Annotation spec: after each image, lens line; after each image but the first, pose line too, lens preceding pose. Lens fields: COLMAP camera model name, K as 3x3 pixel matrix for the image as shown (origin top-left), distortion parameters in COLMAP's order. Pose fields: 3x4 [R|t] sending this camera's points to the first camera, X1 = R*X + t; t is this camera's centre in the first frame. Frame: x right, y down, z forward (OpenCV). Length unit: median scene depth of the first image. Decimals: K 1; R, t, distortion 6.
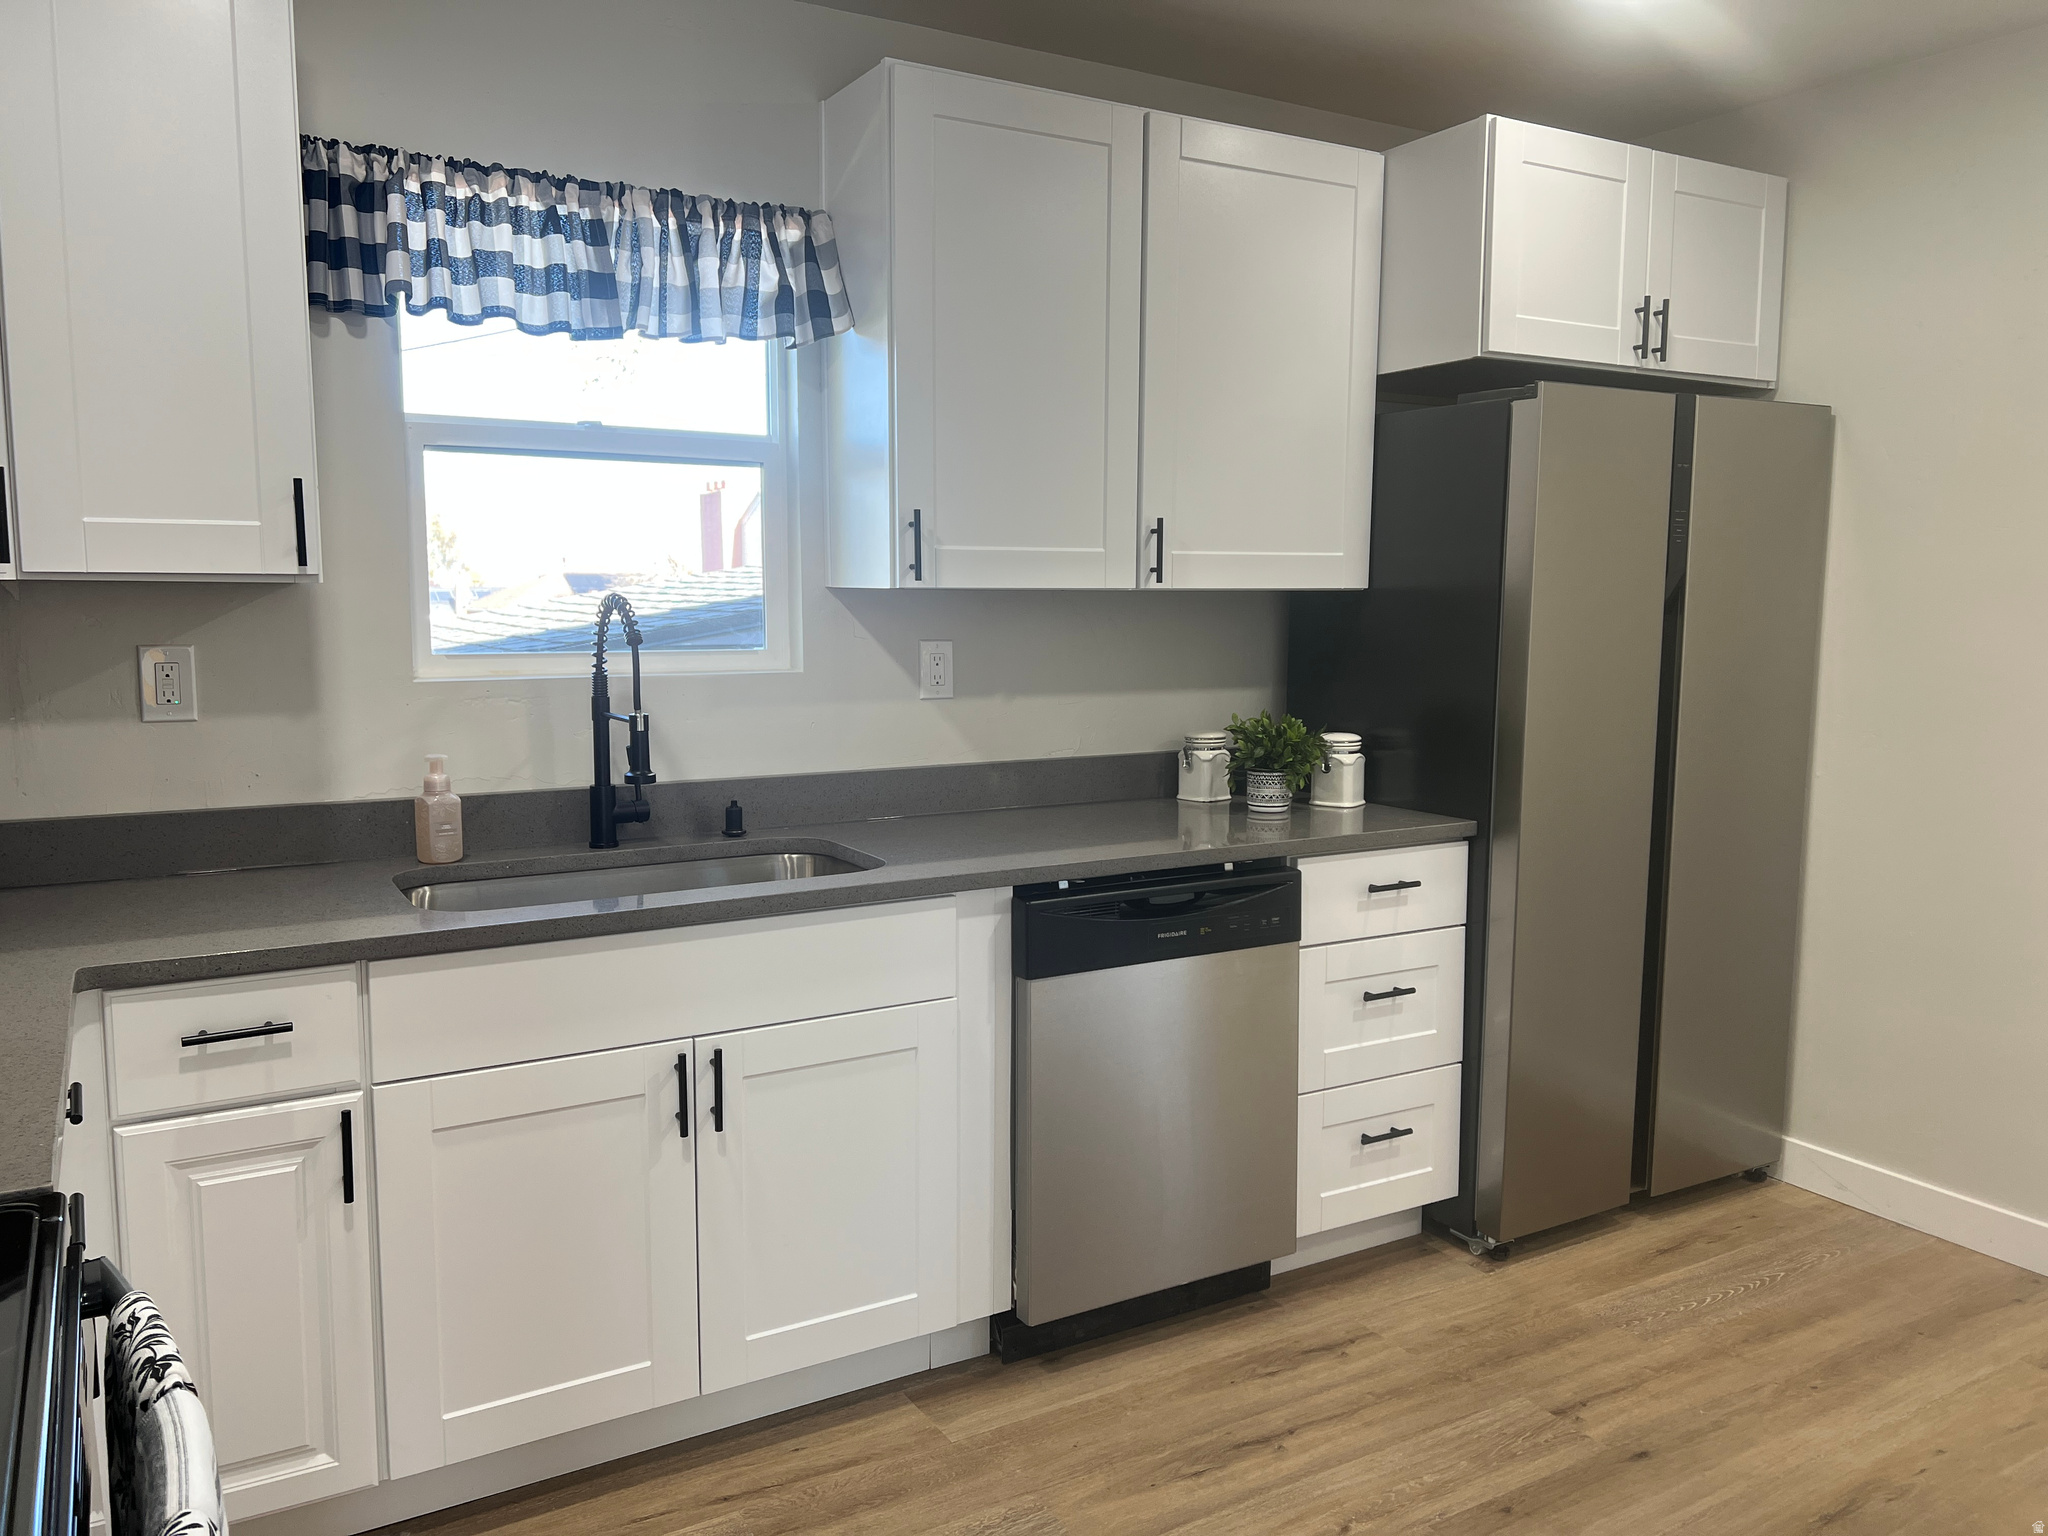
lens RADIAL K [[1556.7, 0, 1033.1], [0, 1556.7, 756.3], [0, 0, 1]] dist [0.064381, -0.065179]
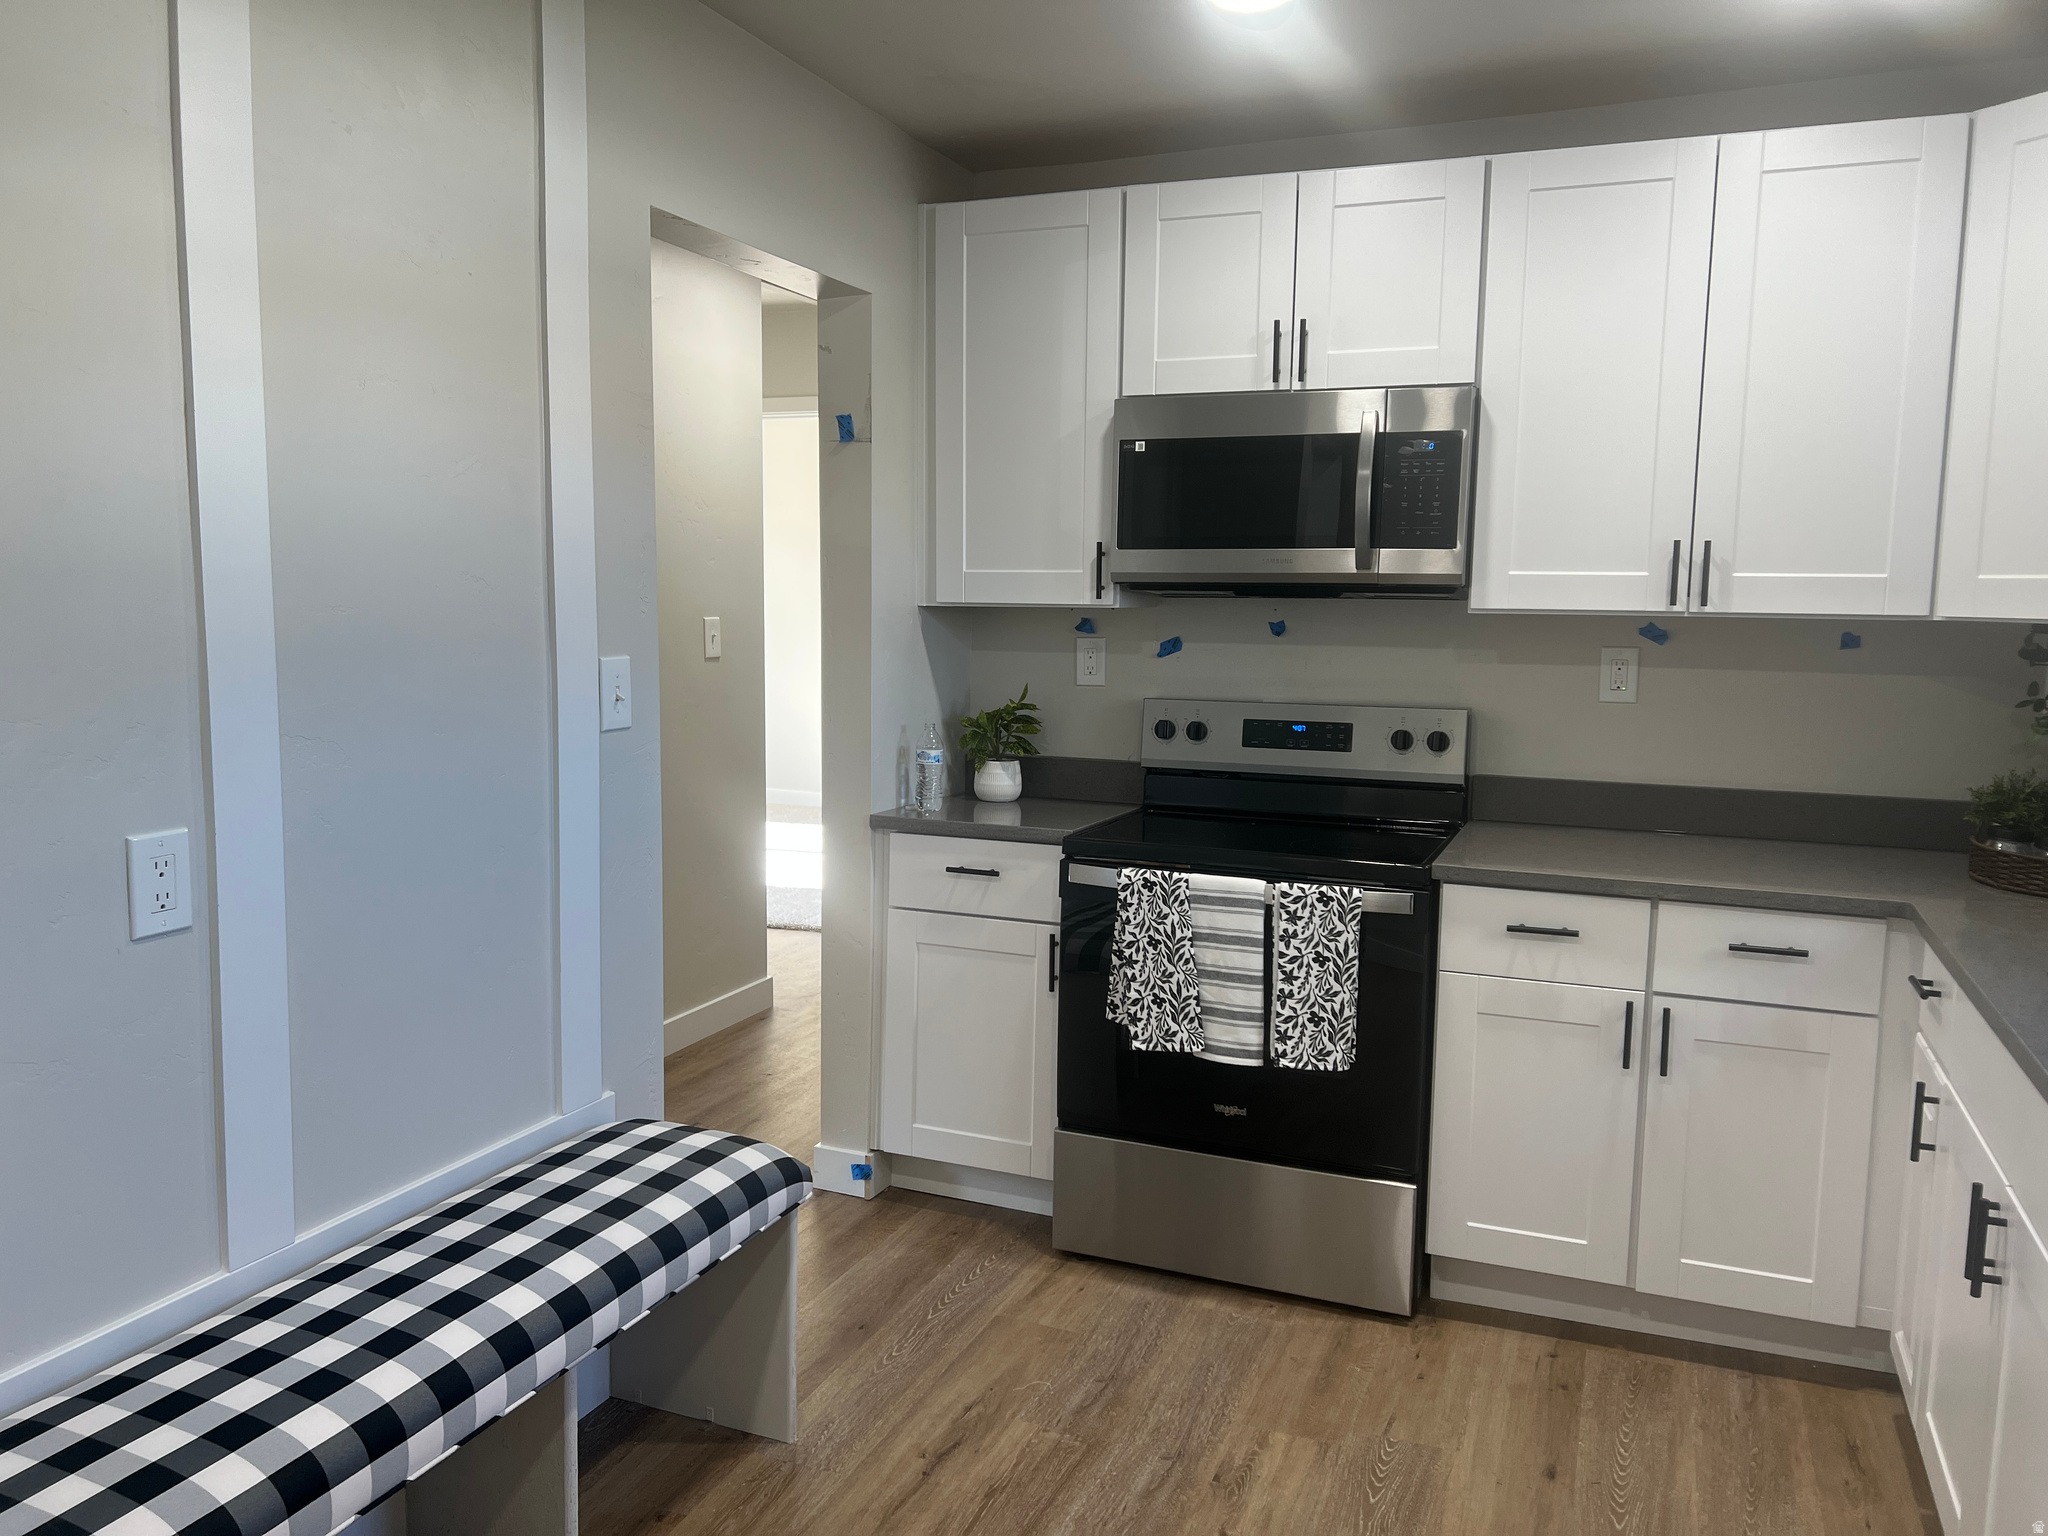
lens RADIAL K [[1556.7, 0, 1013.0], [0, 1556.7, 761.0], [0, 0, 1]] dist [0.064381, -0.065179]
pose [[-0.795565, 0.057500, -0.603133, 0.528140], [-0.080244, 0.976717, 0.198961, -0.096445], [0.600531, 0.206685, -0.772428, 1.374506]]
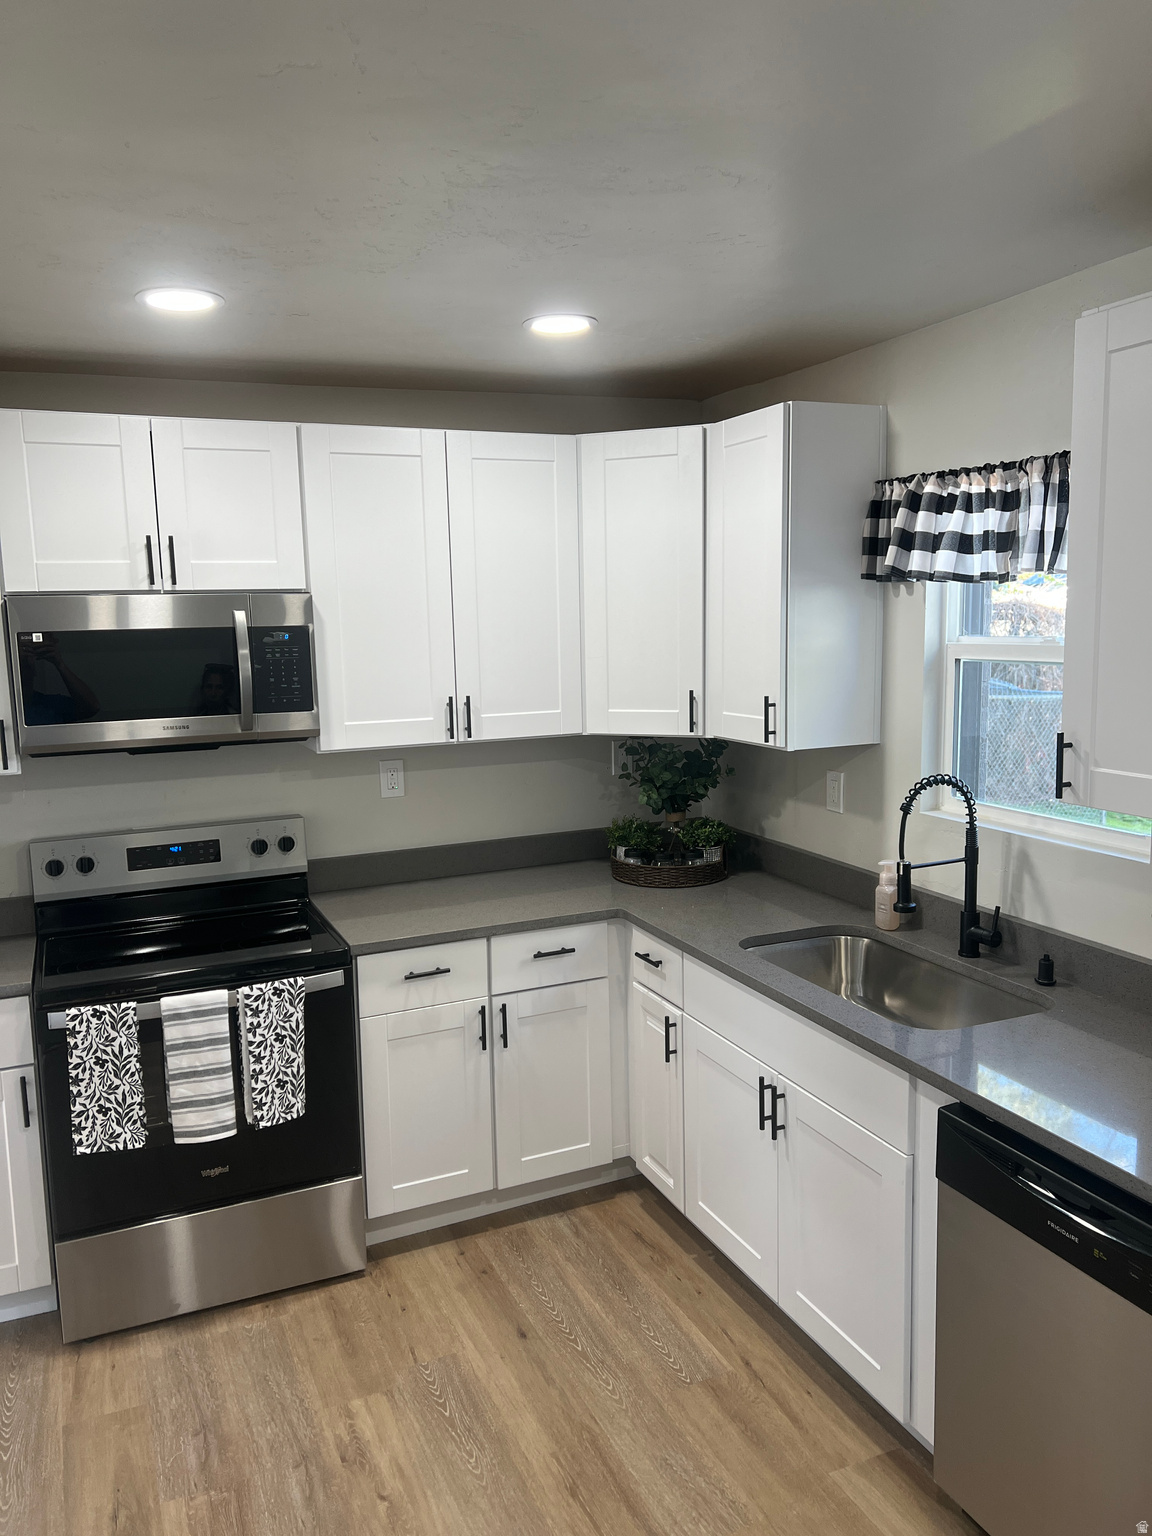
lens RADIAL K [[1167.5, 0, 573.9], [0, 1167.5, 773.7], [0, 0, 1]] dist [0.064381, -0.065179]
pose [[-0.126958, 0.139721, -0.982018, 0.813928], [-0.083359, 0.985024, 0.150925, -0.241462], [0.988399, 0.101021, -0.113410, 0.825997]]
